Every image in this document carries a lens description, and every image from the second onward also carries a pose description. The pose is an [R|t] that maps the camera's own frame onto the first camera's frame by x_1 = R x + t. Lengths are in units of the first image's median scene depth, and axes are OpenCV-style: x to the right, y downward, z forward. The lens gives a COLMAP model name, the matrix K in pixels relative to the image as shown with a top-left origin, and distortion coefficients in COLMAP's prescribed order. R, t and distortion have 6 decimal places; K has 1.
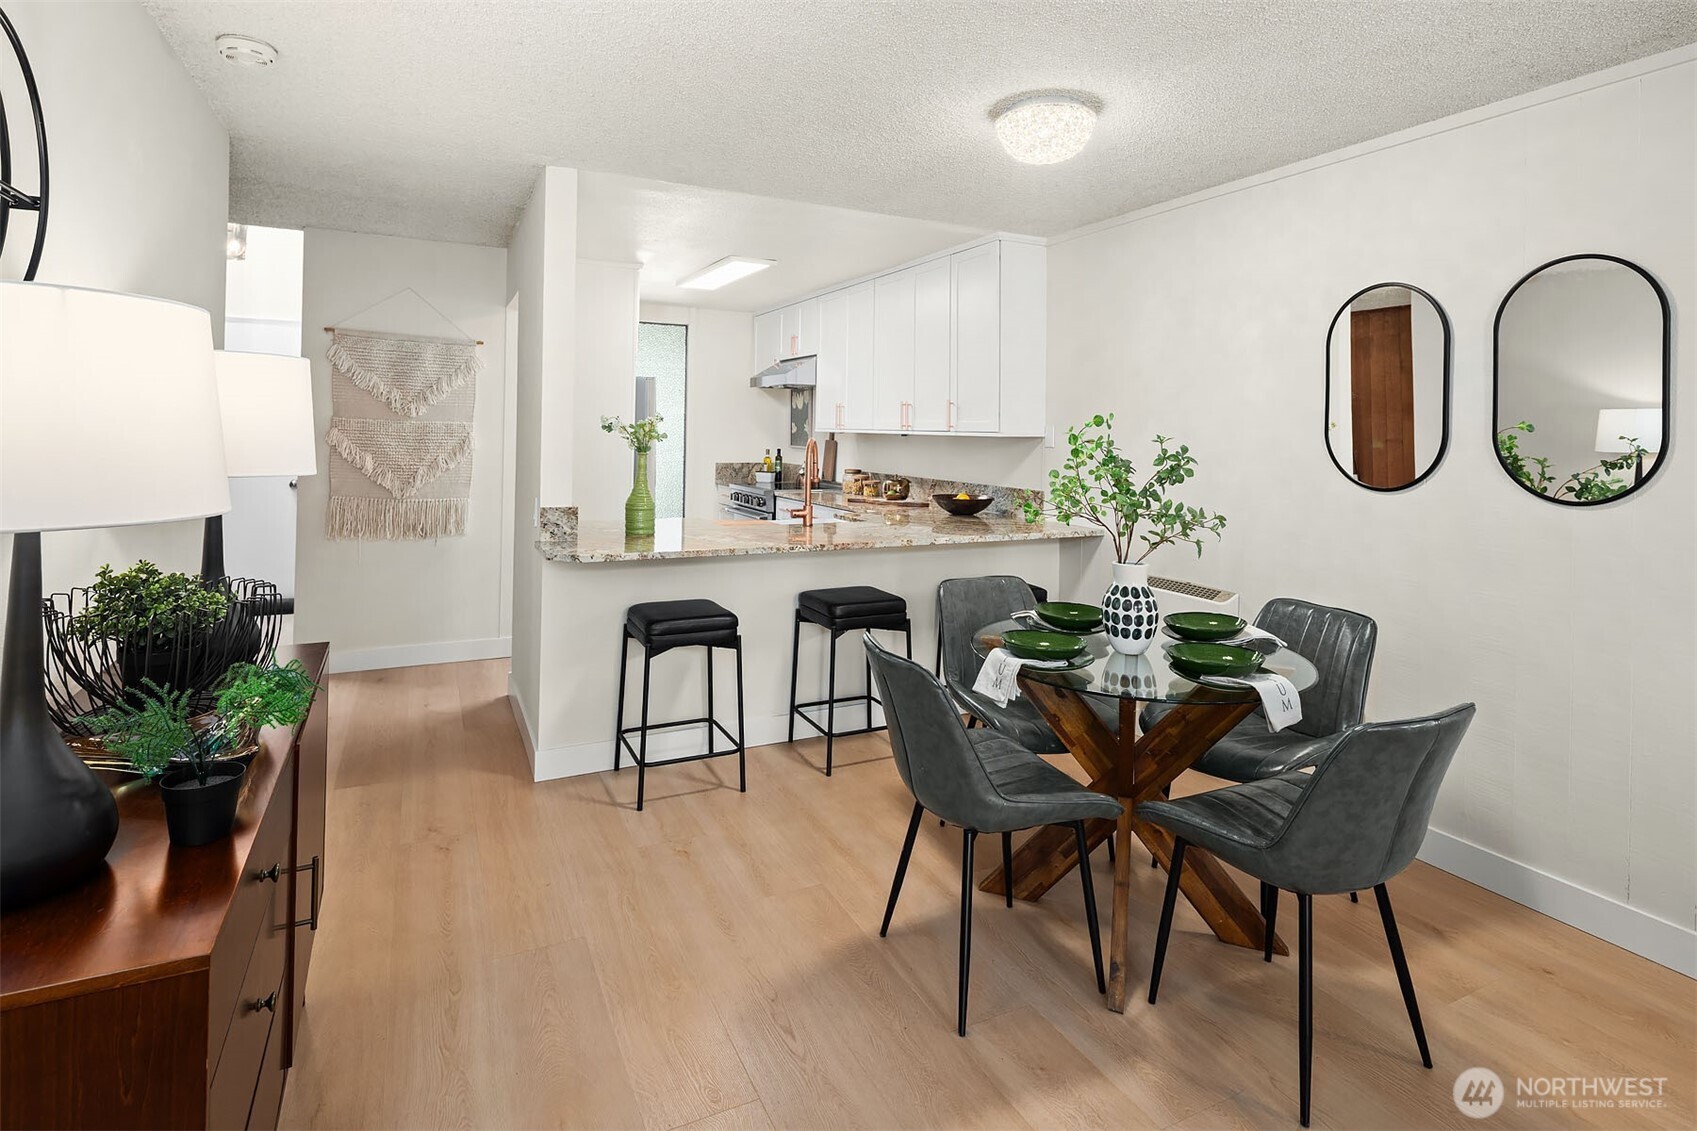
lens RADIAL K [[850.0, 0, 833.7], [0, 850.0, 421.4], [0, 0, 1]] dist [0.000831, -0.004093]
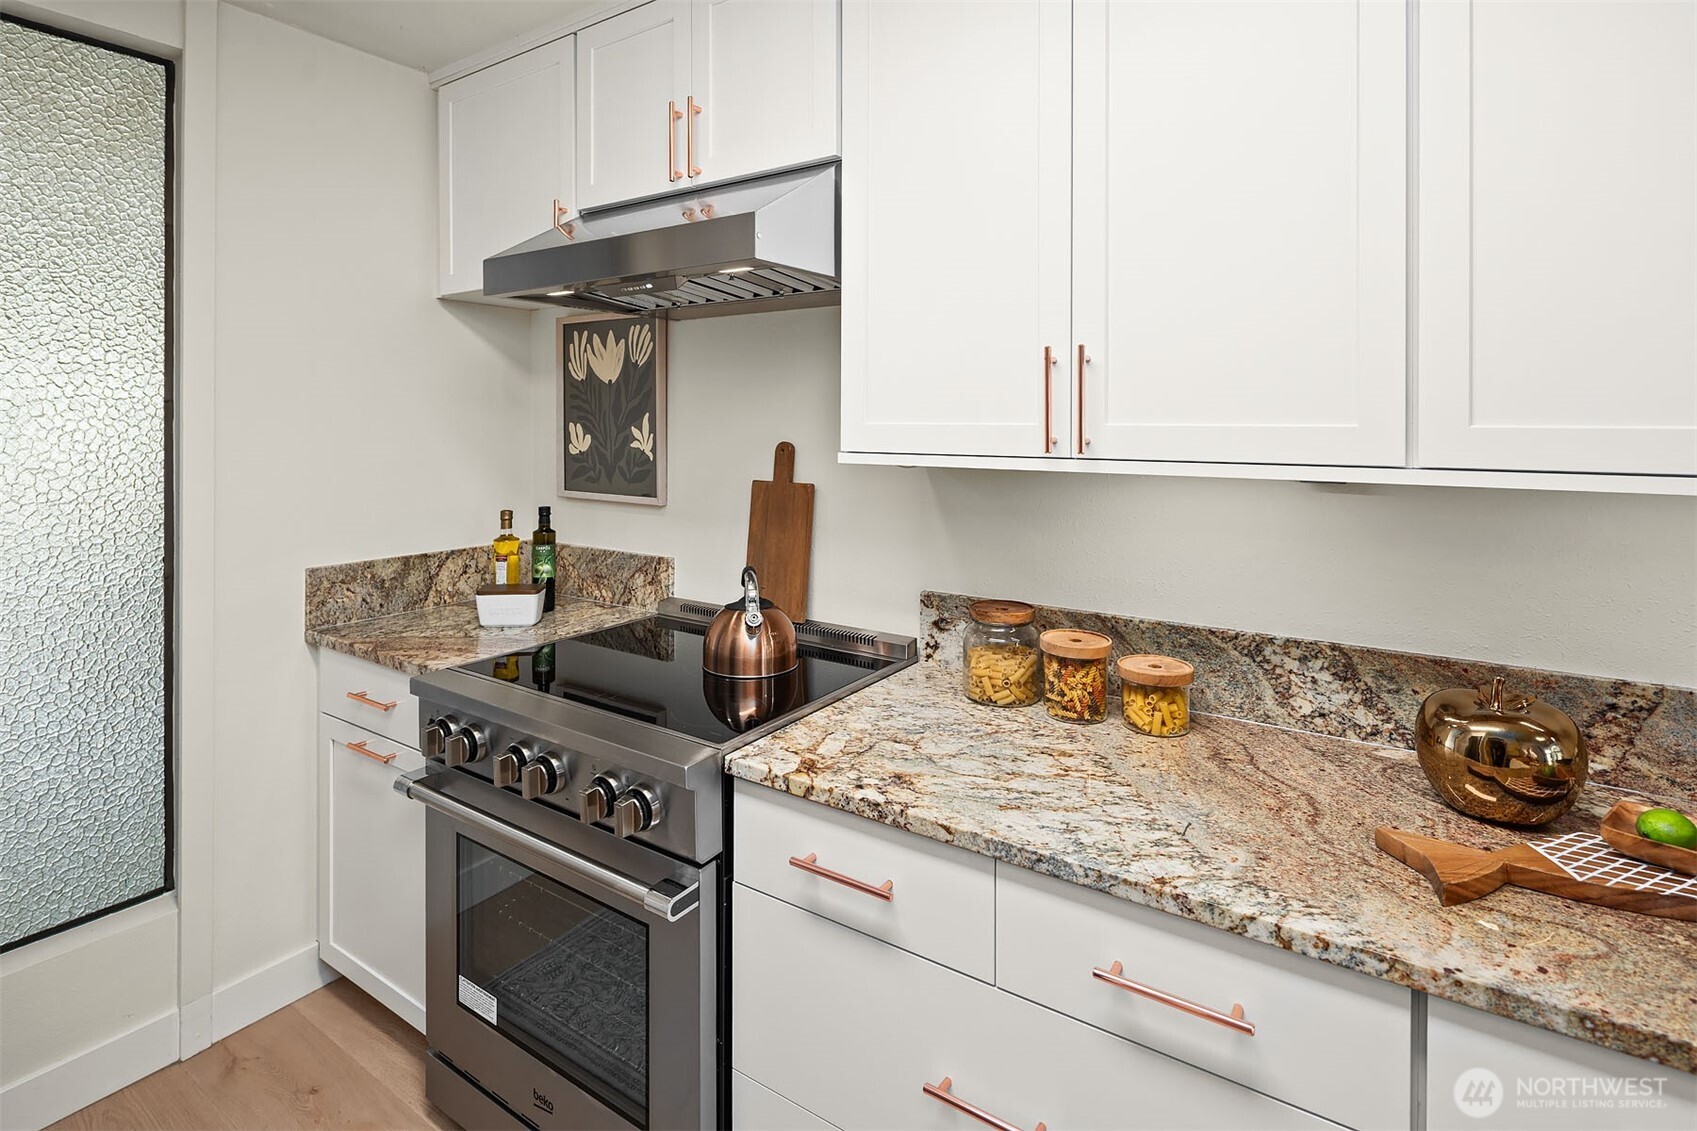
lens RADIAL K [[850.0, 0, 841.6], [0, 850.0, 419.6], [0, 0, 1]] dist [0.000831, -0.004093]
pose [[0.867638, -0.011940, 0.497053, -0.271163], [0.006775, 0.999903, 0.012193, -0.007286], [-0.497150, -0.007211, 0.867635, 1.456571]]
